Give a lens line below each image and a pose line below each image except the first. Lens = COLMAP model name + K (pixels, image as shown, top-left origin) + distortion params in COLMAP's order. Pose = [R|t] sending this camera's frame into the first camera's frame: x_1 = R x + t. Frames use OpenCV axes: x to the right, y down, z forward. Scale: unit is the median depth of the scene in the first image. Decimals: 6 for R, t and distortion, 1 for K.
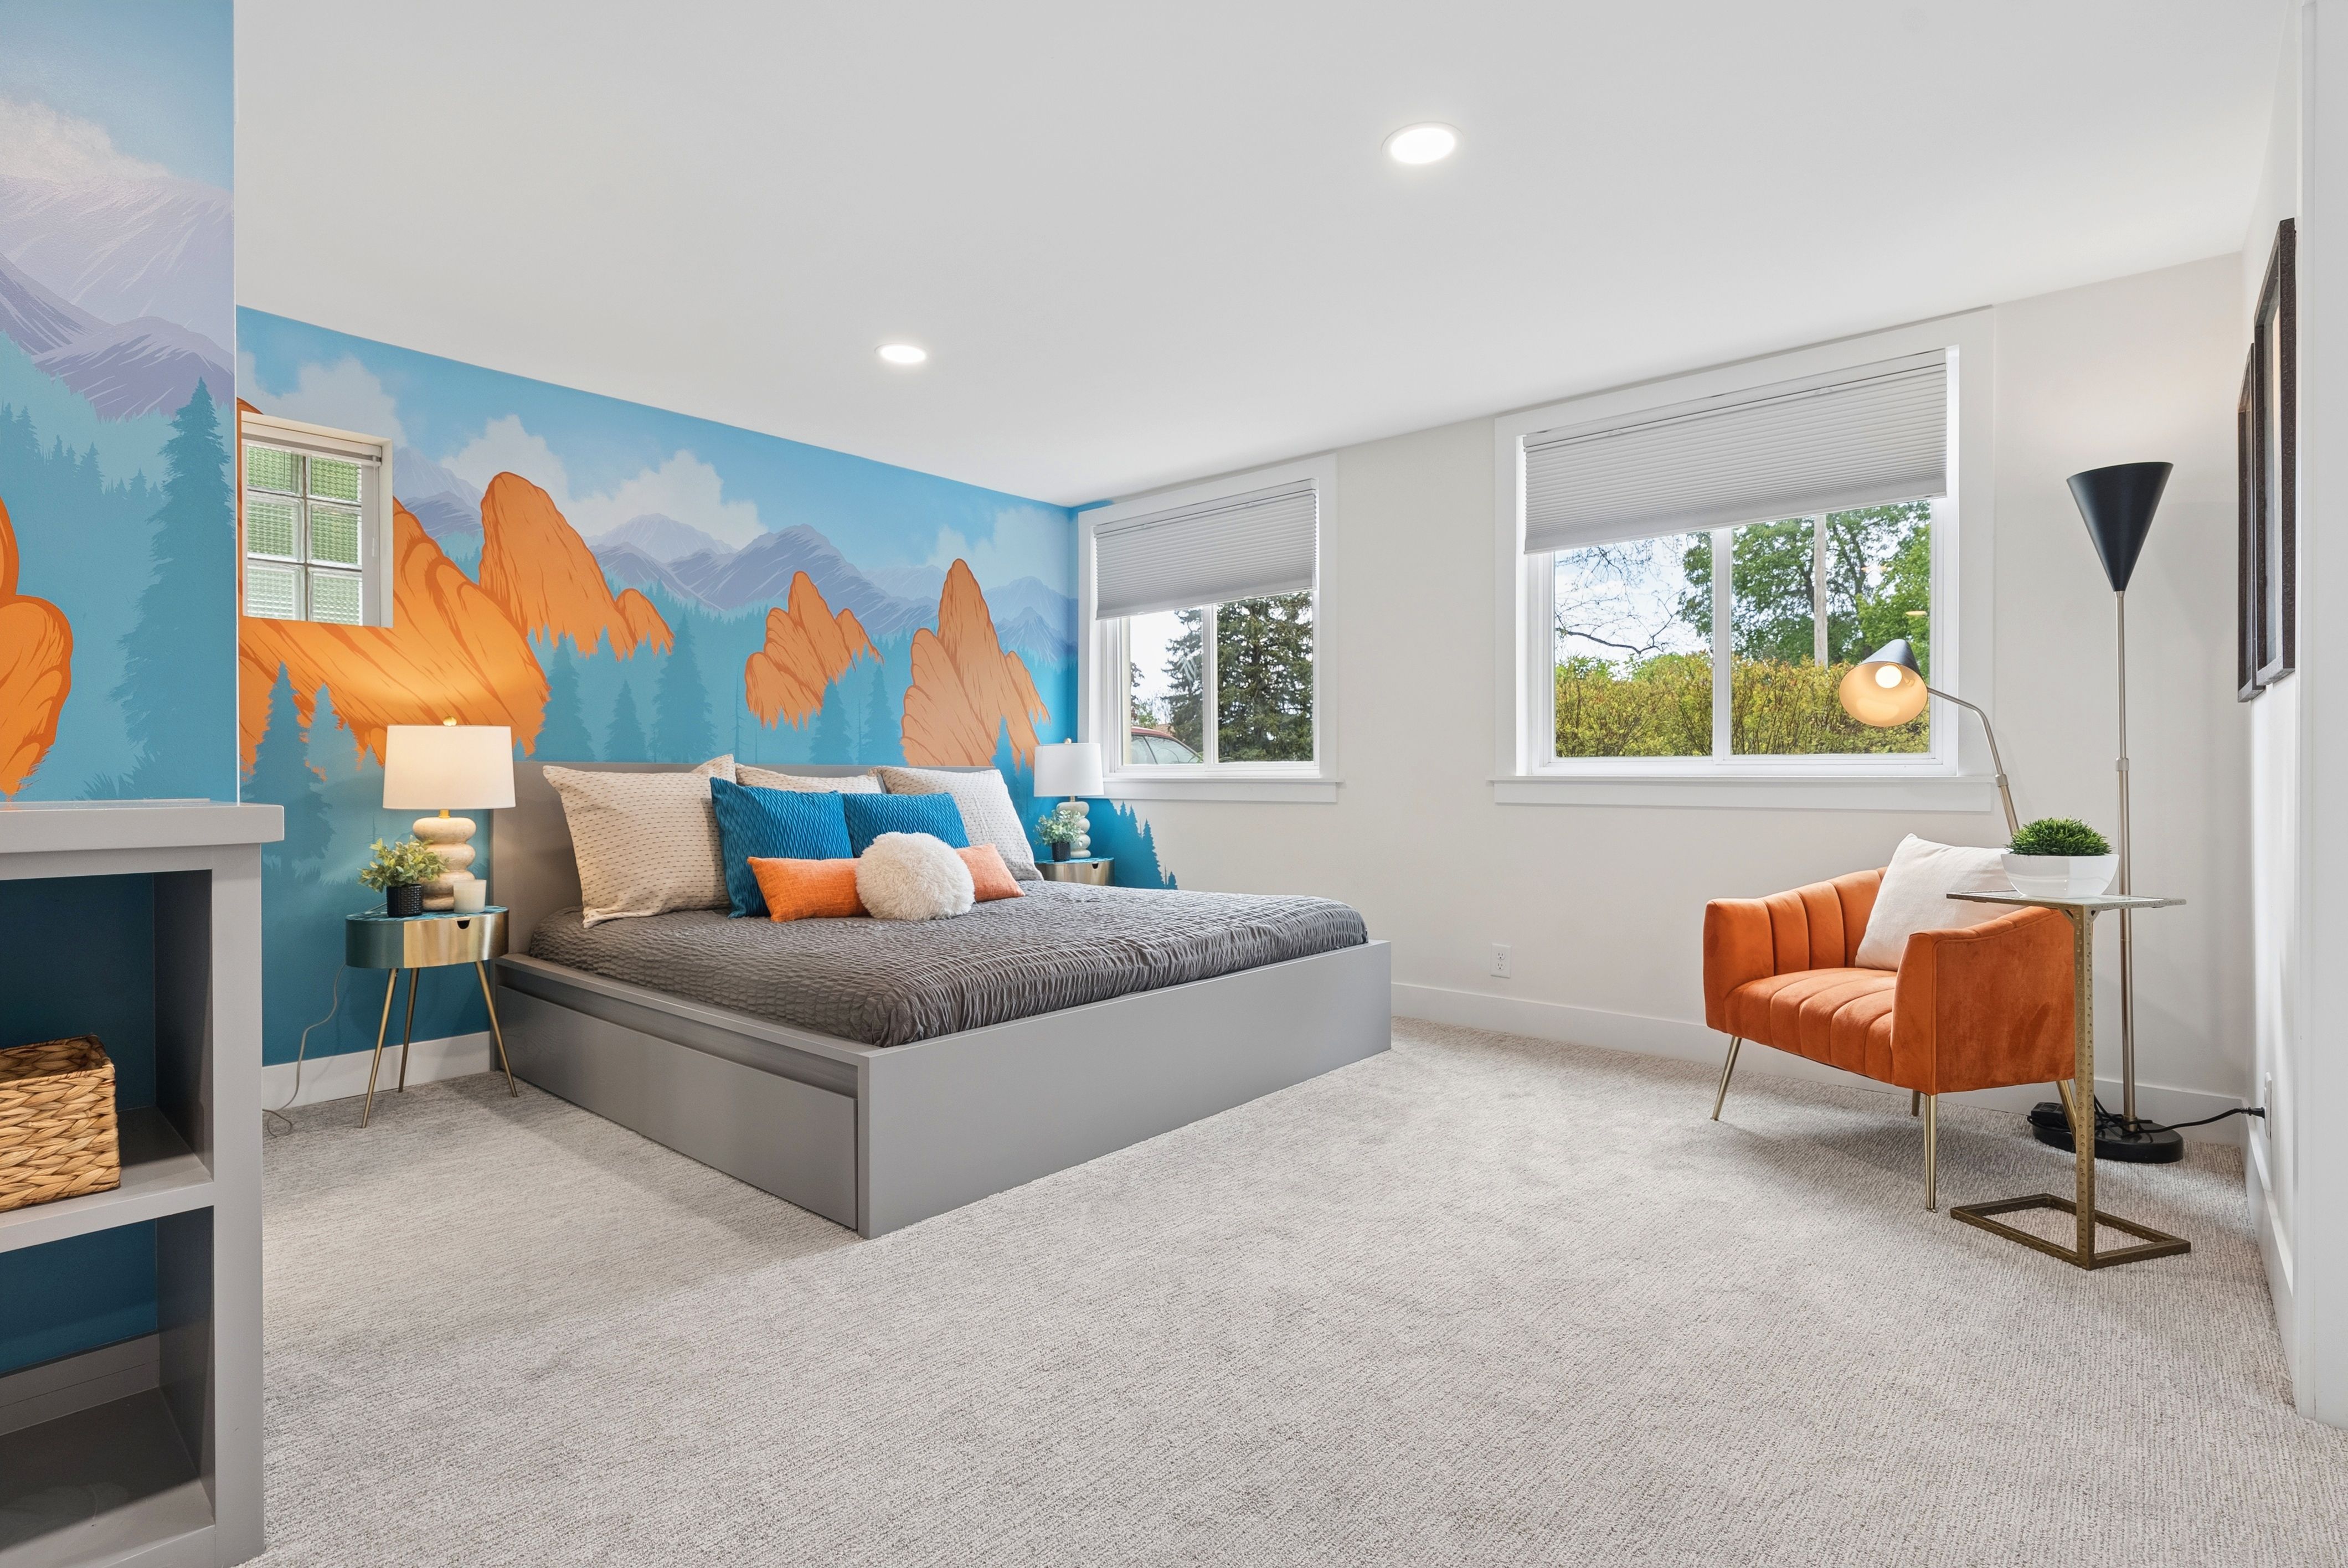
lens RADIAL K [[1149.1, 0, 1157.1], [0, 1149.1, 781.8], [0, 0, 1]] dist [0.004816, -0.000200]
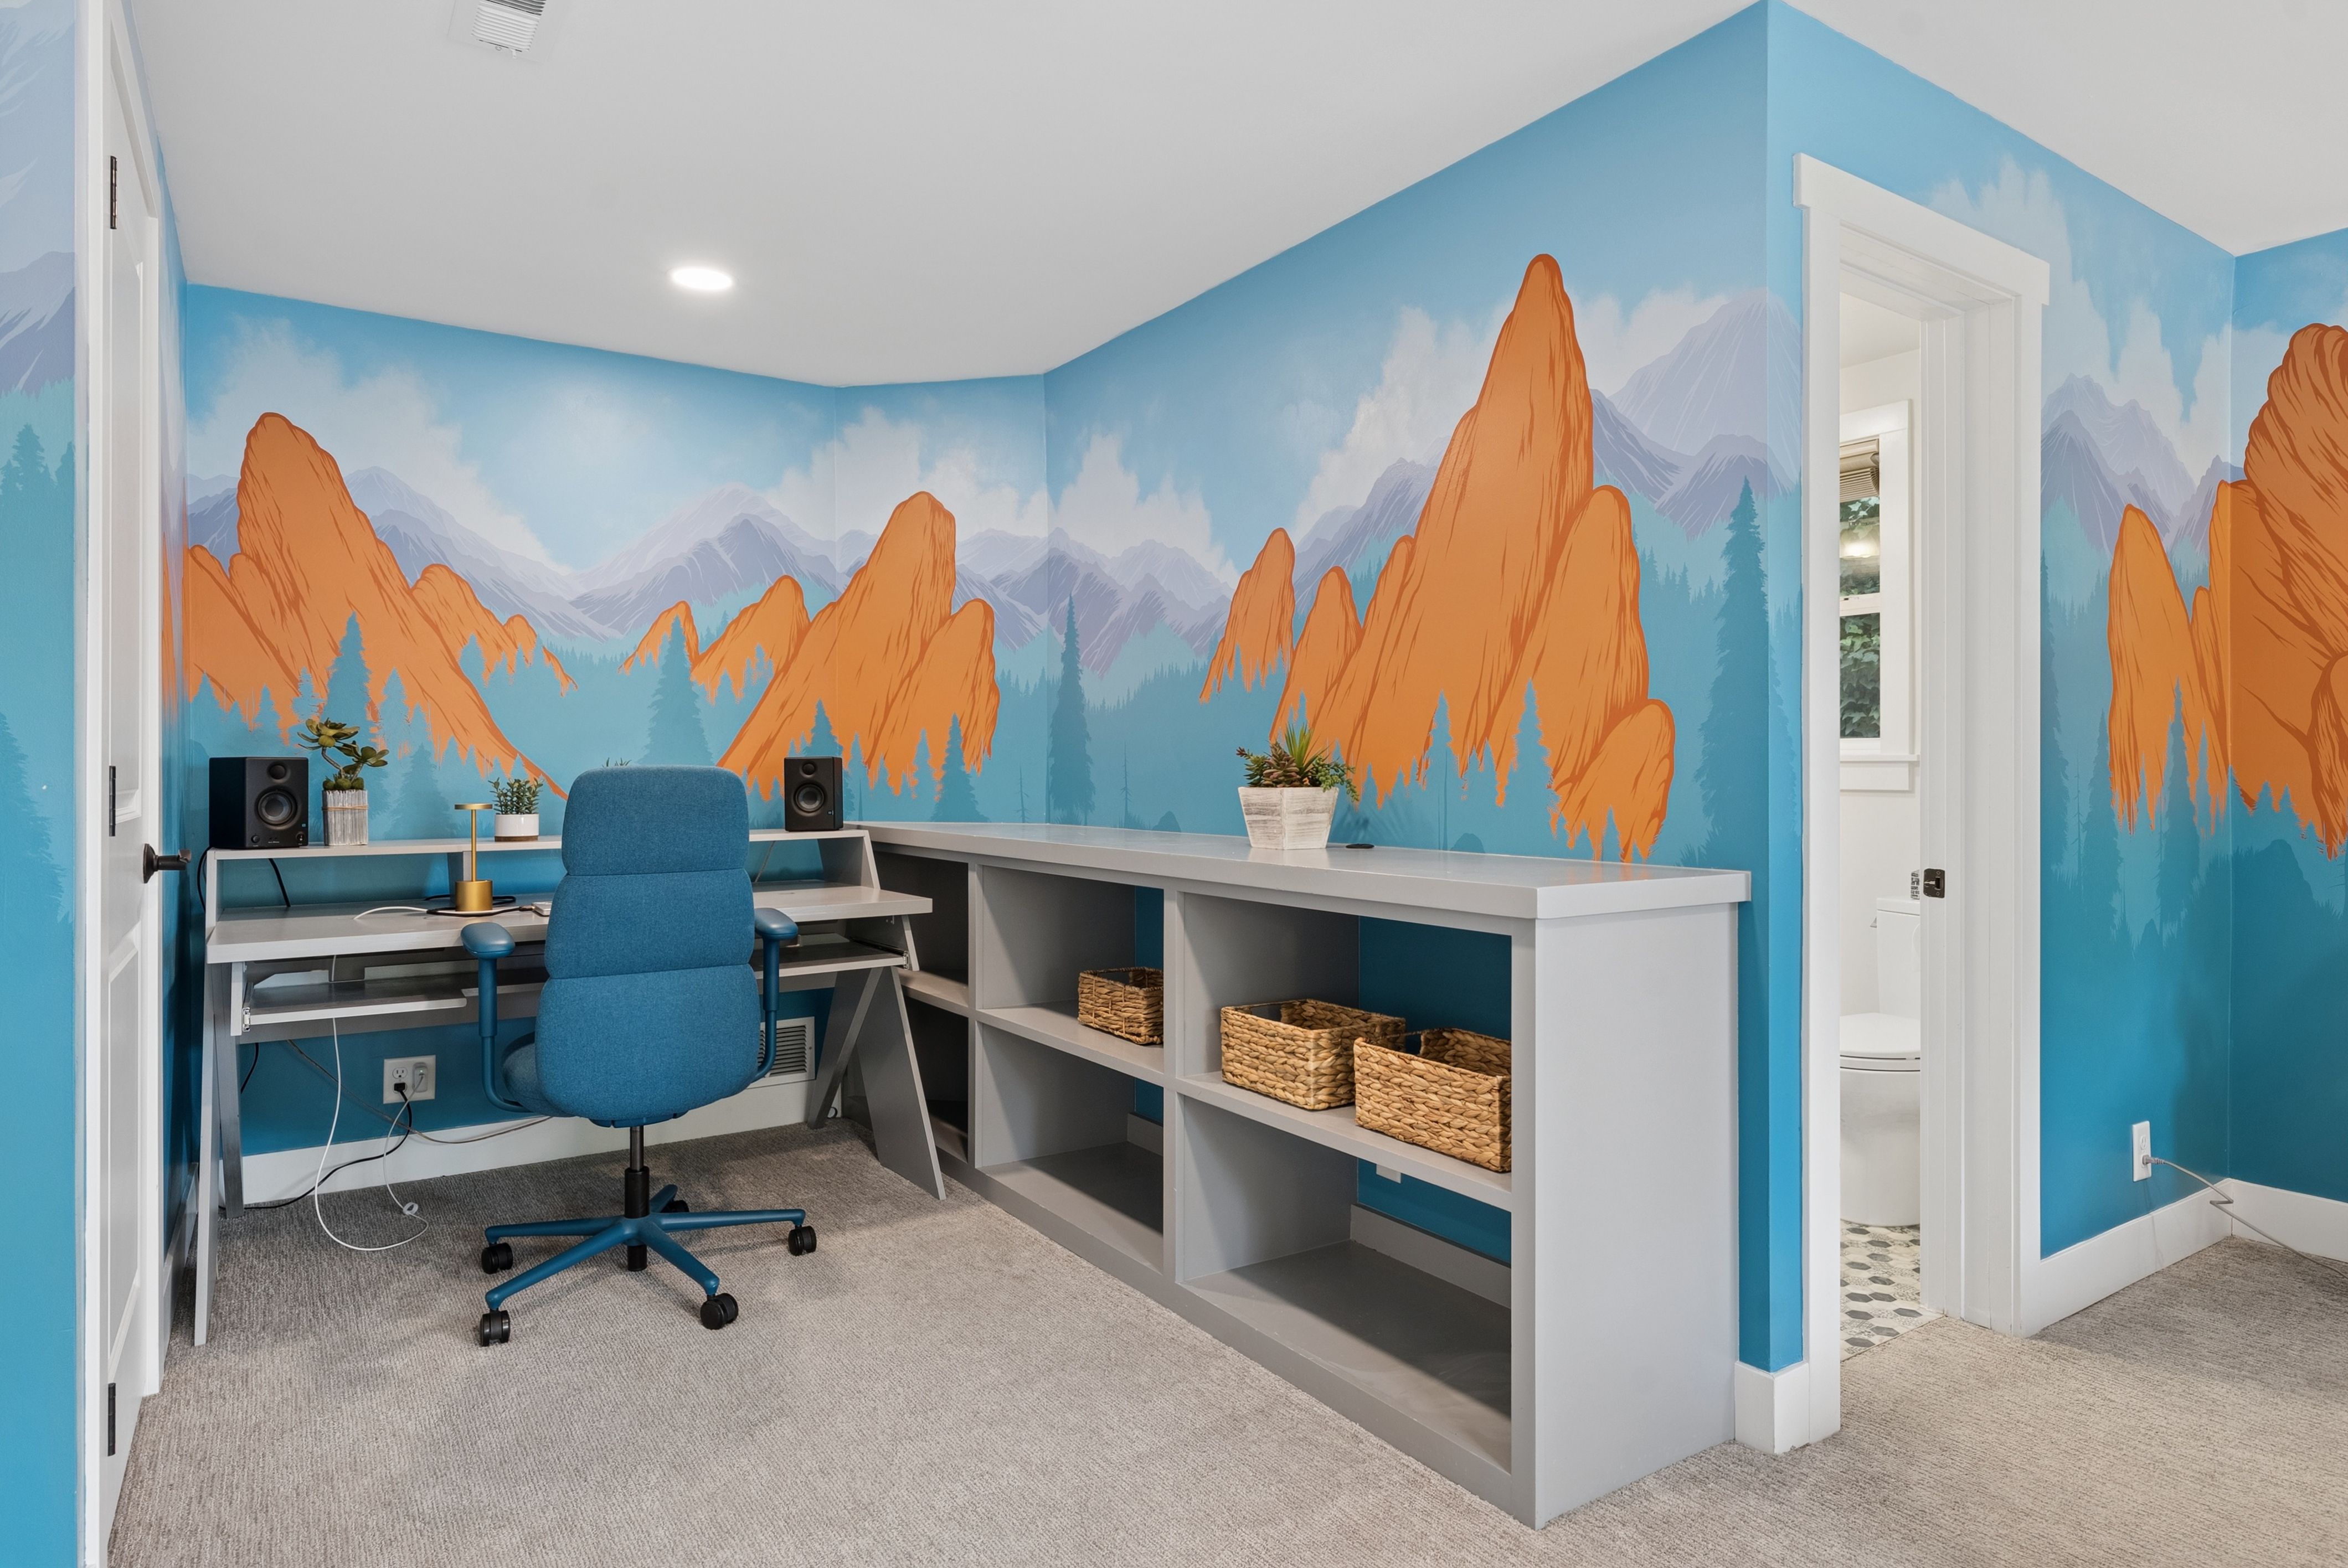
lens RADIAL K [[1336.8, 0, 1179.3], [0, 1336.8, 782.8], [0, 0, 1]] dist [0.006053, -0.001670]
pose [[-0.251245, 0.012814, -0.967839, 0.225230], [-0.007969, 0.999851, 0.015307, -0.037062], [0.967891, 0.011558, -0.251105, 0.362826]]
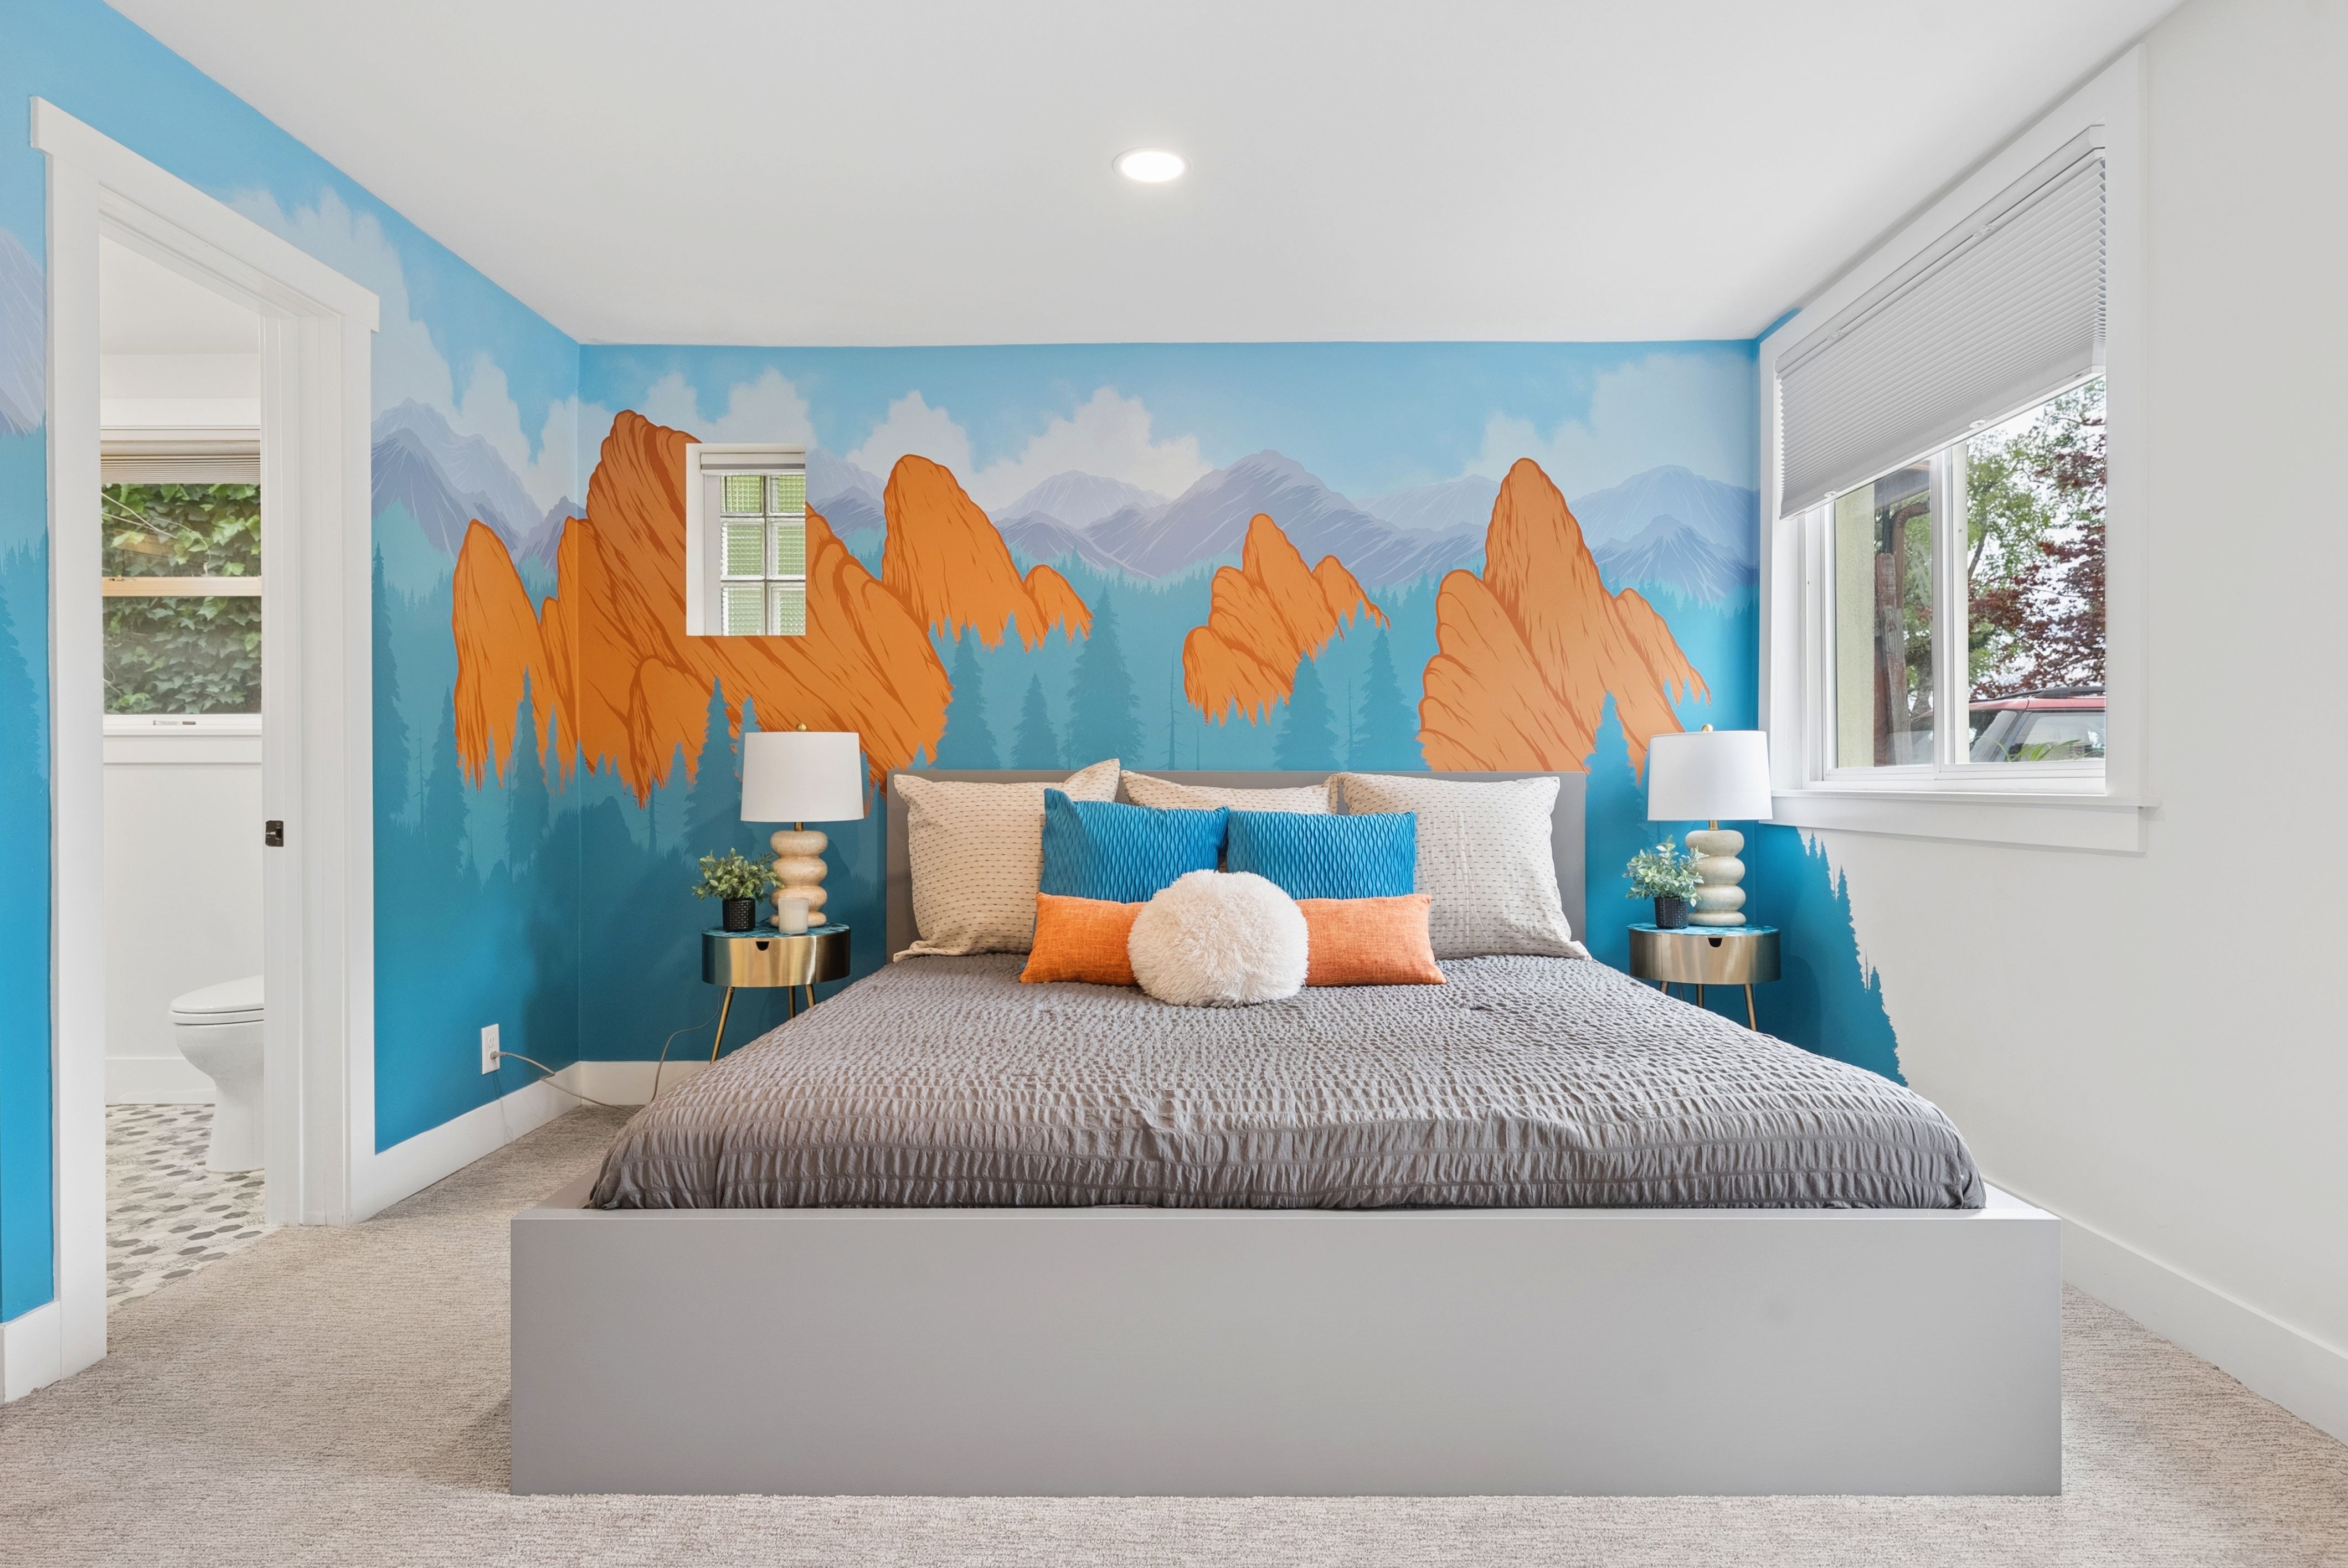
lens RADIAL K [[1268.6, 0, 1174.8], [0, 1268.6, 786.6], [0, 0, 1]] dist [0.003825, -0.001661]
pose [[0.652428, 0.005070, -0.757833, 0.330603], [-0.004115, 0.999987, 0.003148, -0.008252], [0.757839, 0.001064, 0.652440, 0.485325]]
